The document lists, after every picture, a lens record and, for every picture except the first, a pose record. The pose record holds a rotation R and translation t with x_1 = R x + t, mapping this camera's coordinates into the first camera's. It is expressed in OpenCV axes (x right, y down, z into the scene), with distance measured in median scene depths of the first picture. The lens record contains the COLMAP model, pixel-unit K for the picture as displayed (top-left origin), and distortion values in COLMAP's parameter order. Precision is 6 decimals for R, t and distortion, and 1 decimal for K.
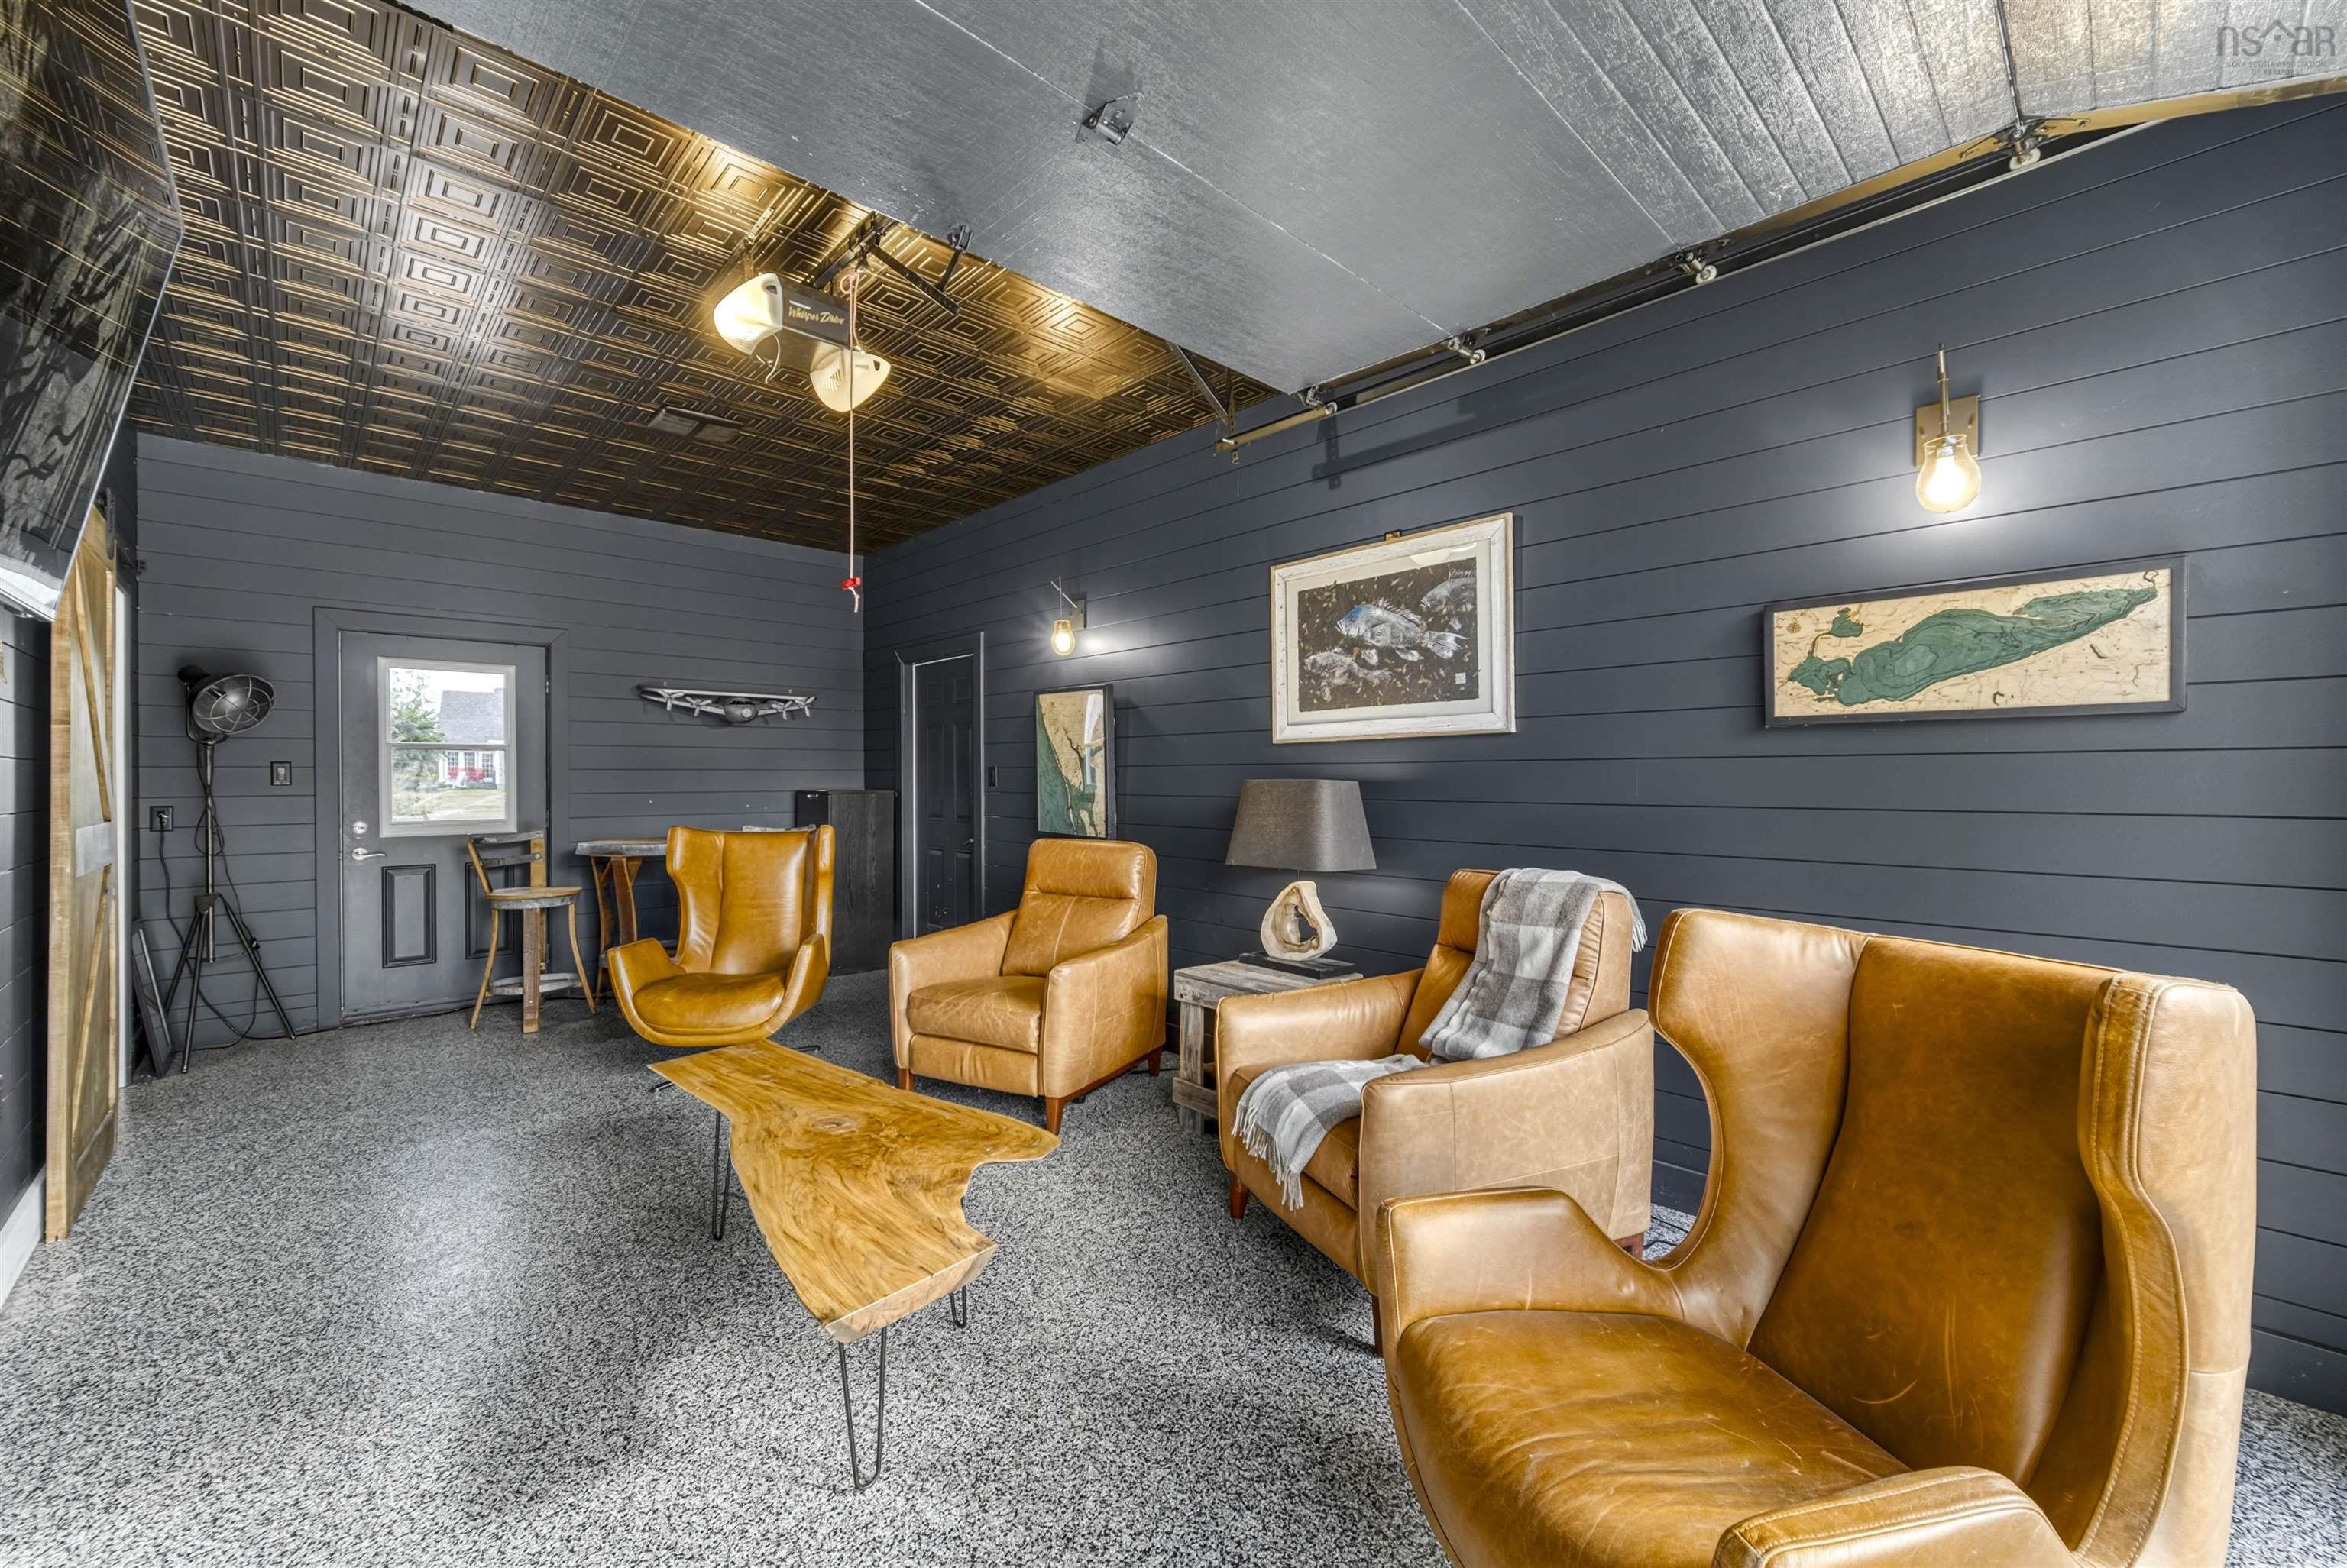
lens RADIAL K [[934.0, 0, 1168.0], [0, 934.0, 771.3], [0, 0, 1]] dist [-0.001346, -0.000104]
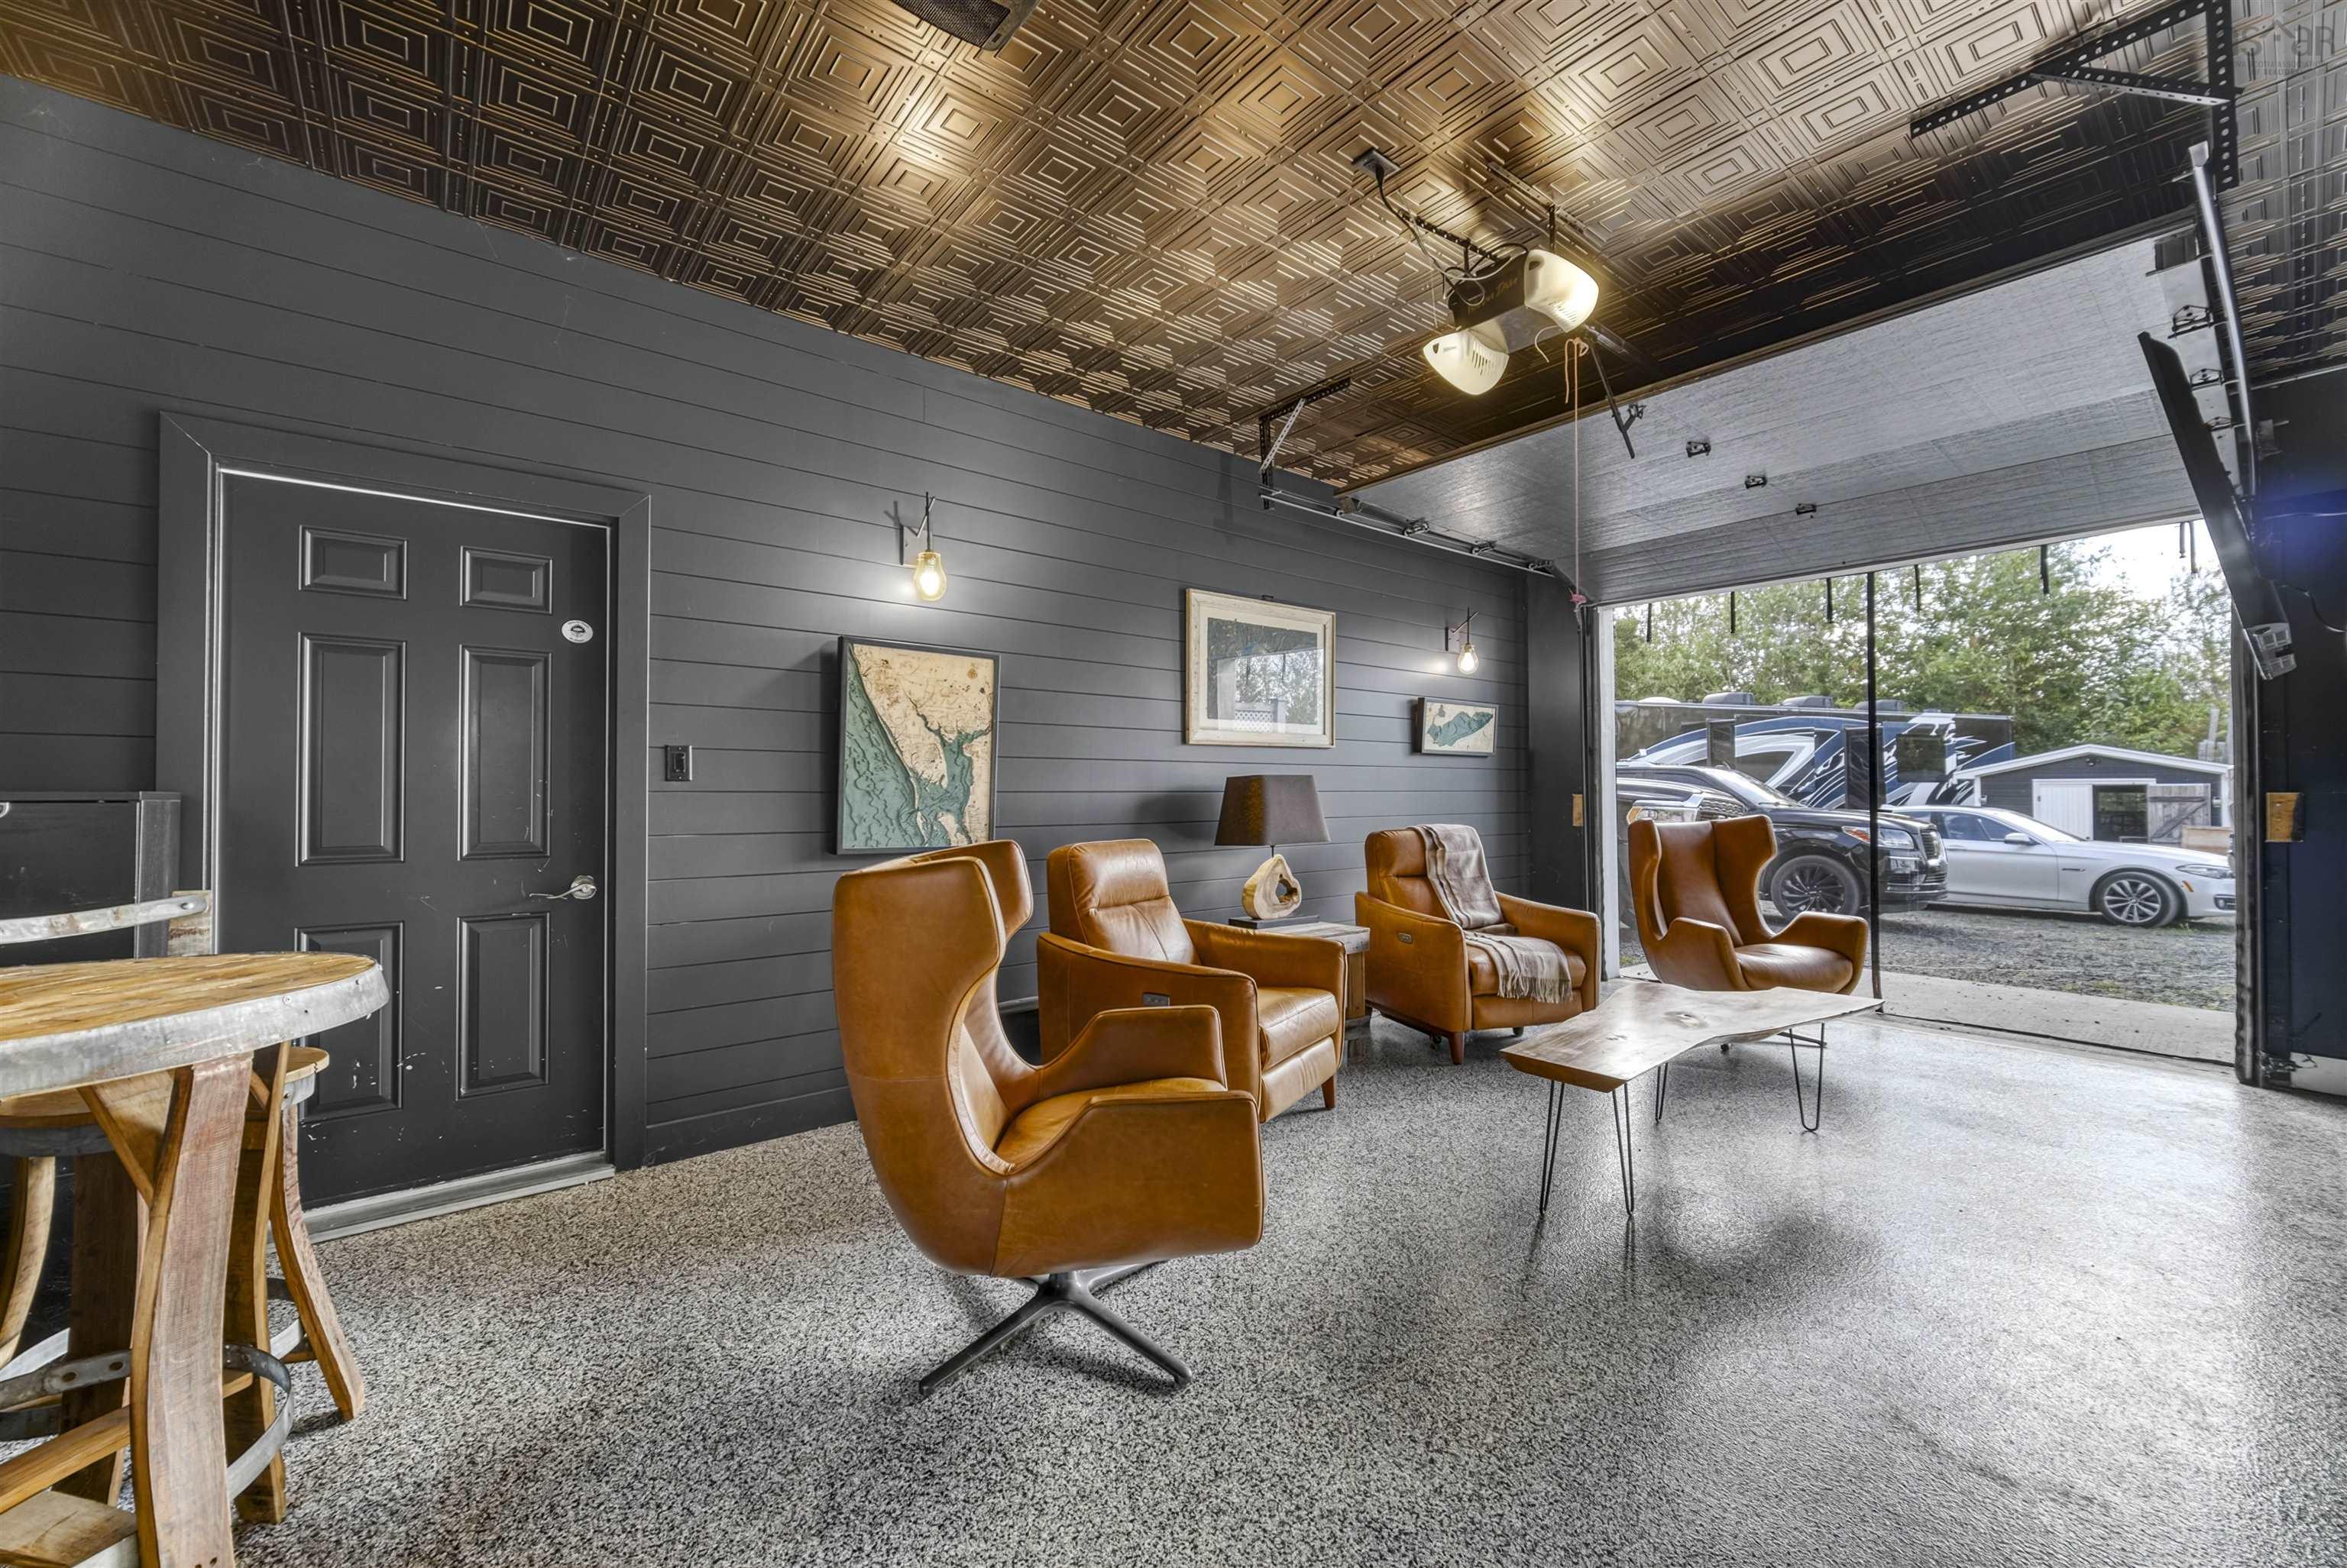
lens RADIAL K [[924.5, 0, 1169.5], [0, 924.5, 785.0], [0, 0, 1]] dist [-0.004798, -0.000243]
pose [[0.078311, 0.014491, 0.996824, -1.081674], [-0.000998, 0.999895, -0.014457, 0.039586], [-0.996929, 0.000137, 0.078317, 1.010875]]
